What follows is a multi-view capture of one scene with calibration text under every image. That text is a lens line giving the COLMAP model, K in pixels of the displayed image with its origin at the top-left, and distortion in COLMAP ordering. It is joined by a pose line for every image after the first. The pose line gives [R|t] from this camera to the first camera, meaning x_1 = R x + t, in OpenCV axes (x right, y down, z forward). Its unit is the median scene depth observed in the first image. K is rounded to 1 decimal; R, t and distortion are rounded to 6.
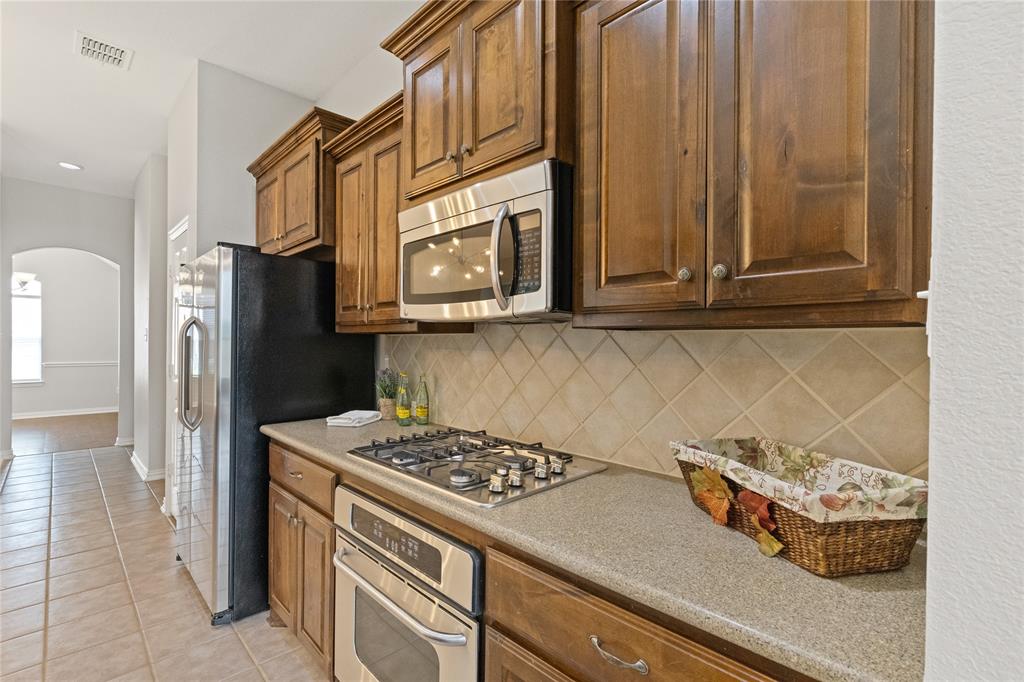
lens RADIAL K [[458.7, 0, 513.1], [0, 458.7, 342.3], [0, 0, 1]] dist [-0.005366, -0.000964]
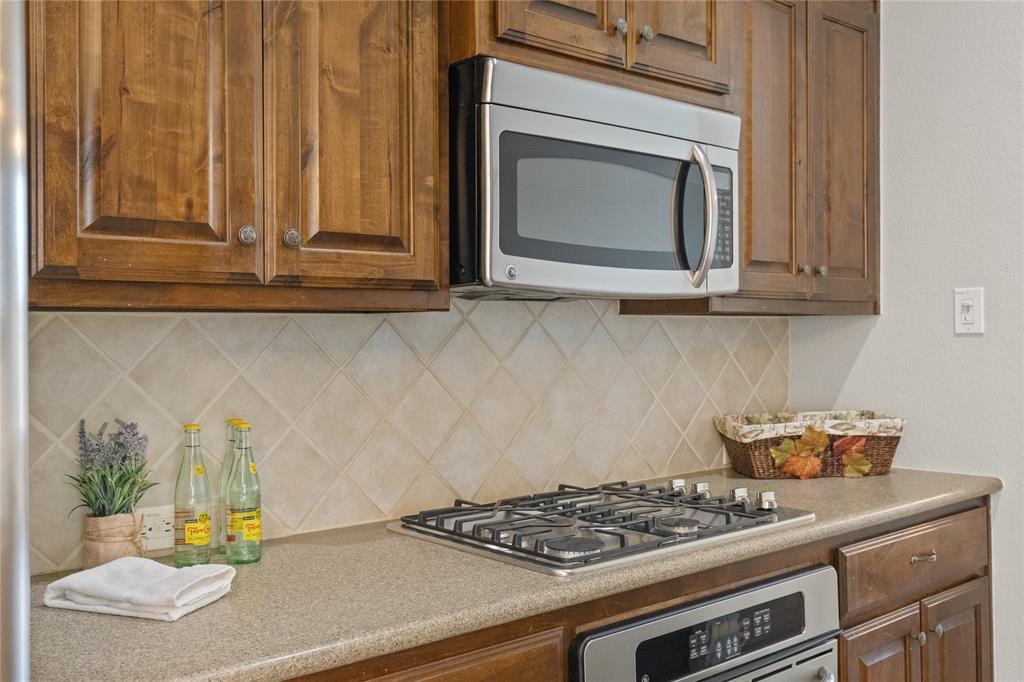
lens RADIAL K [[972.1, 0, 512.5], [0, 972.1, 331.7], [0, 0, 1]] dist [0.000548, 0.000000]
pose [[0.079198, -0.008141, 0.996826, -1.334316], [0.009167, 0.999930, 0.007439, -0.009550], [-0.996817, 0.008549, 0.079267, 0.966302]]
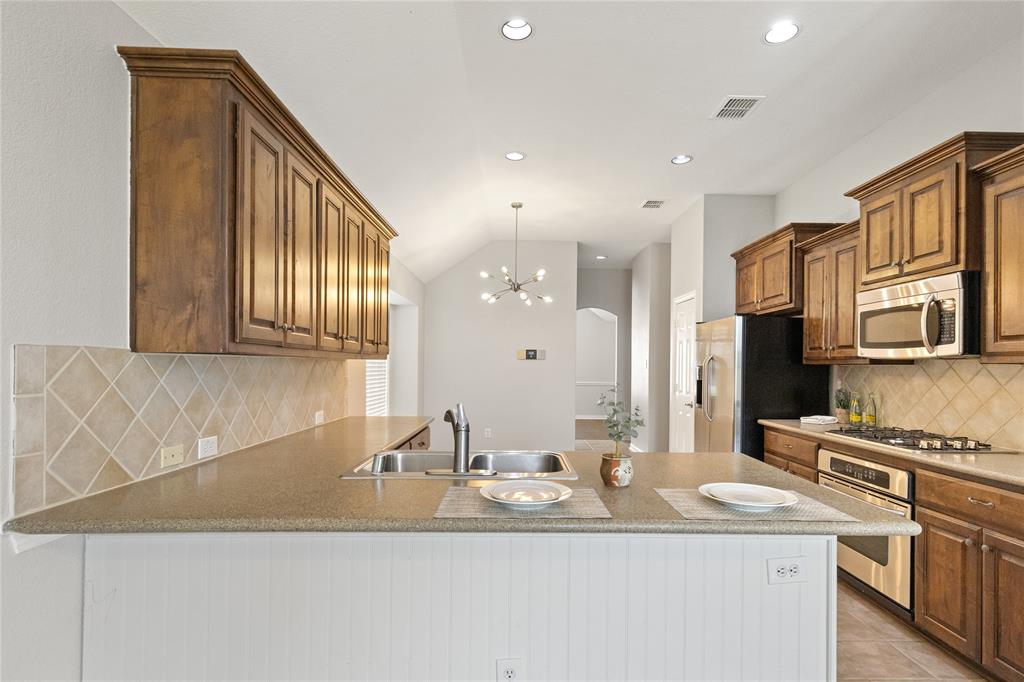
lens RADIAL K [[507.7, 0, 535.0], [0, 507.7, 364.0], [0, 0, 1]] dist [0.003359, 0.000525]
pose [[0.732522, -0.001645, -0.680741, 0.163920], [-0.004939, 0.999958, -0.007731, -0.004888], [0.680725, 0.009025, 0.732483, -1.239705]]
